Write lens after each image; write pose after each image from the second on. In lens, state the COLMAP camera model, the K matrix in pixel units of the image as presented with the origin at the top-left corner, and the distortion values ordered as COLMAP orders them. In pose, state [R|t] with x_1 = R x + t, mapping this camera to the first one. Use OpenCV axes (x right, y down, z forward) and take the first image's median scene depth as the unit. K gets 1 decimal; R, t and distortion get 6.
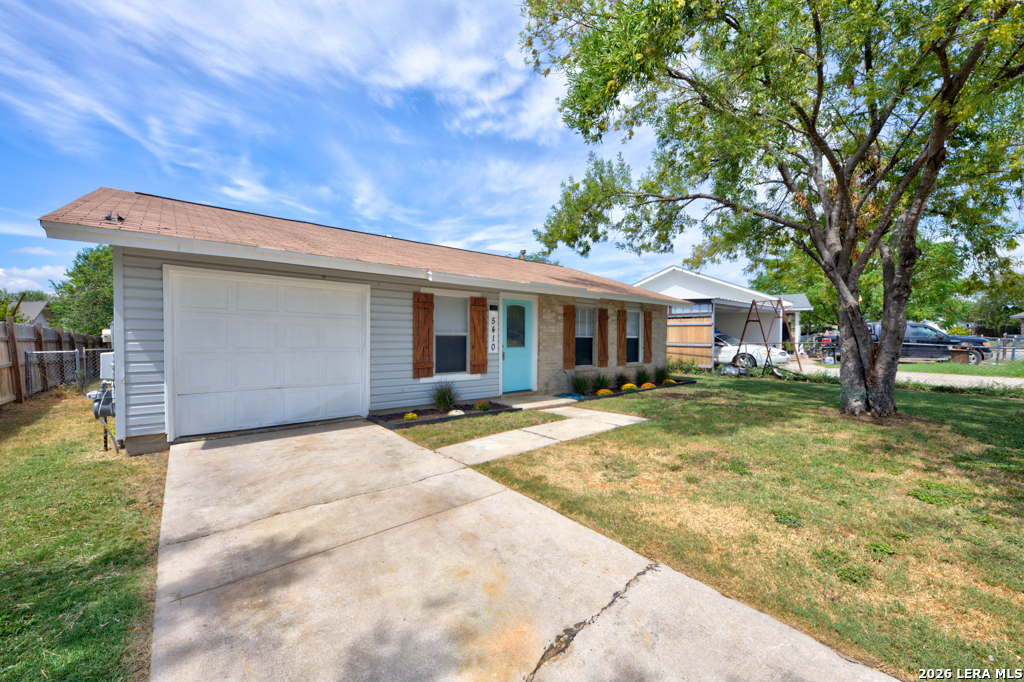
lens RADIAL K [[393.6, 0, 520.9], [0, 393.6, 339.0], [0, 0, 1]] dist [-0.001950, -0.000114]
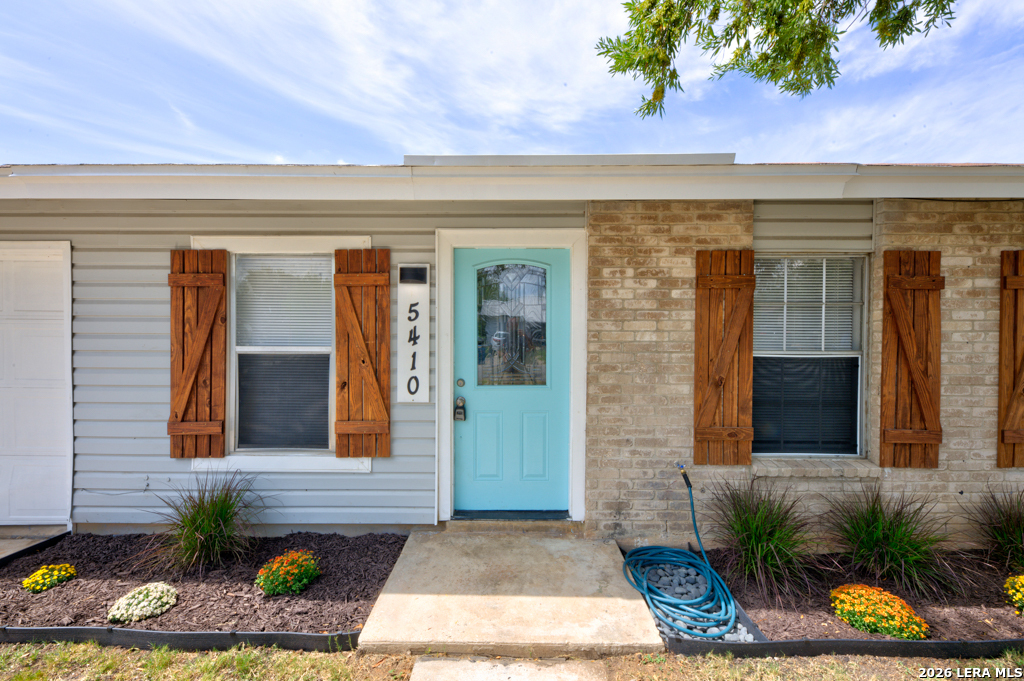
lens RADIAL K [[371.8, 0, 567.0], [0, 371.8, 341.4], [0, 0, 1]] dist [0.006439, -0.000078]
pose [[0.753715, 0.005432, -0.657178, 0.223878], [-0.000629, 0.999971, 0.007544, -0.019606], [0.657201, -0.005273, 0.753697, 0.731483]]
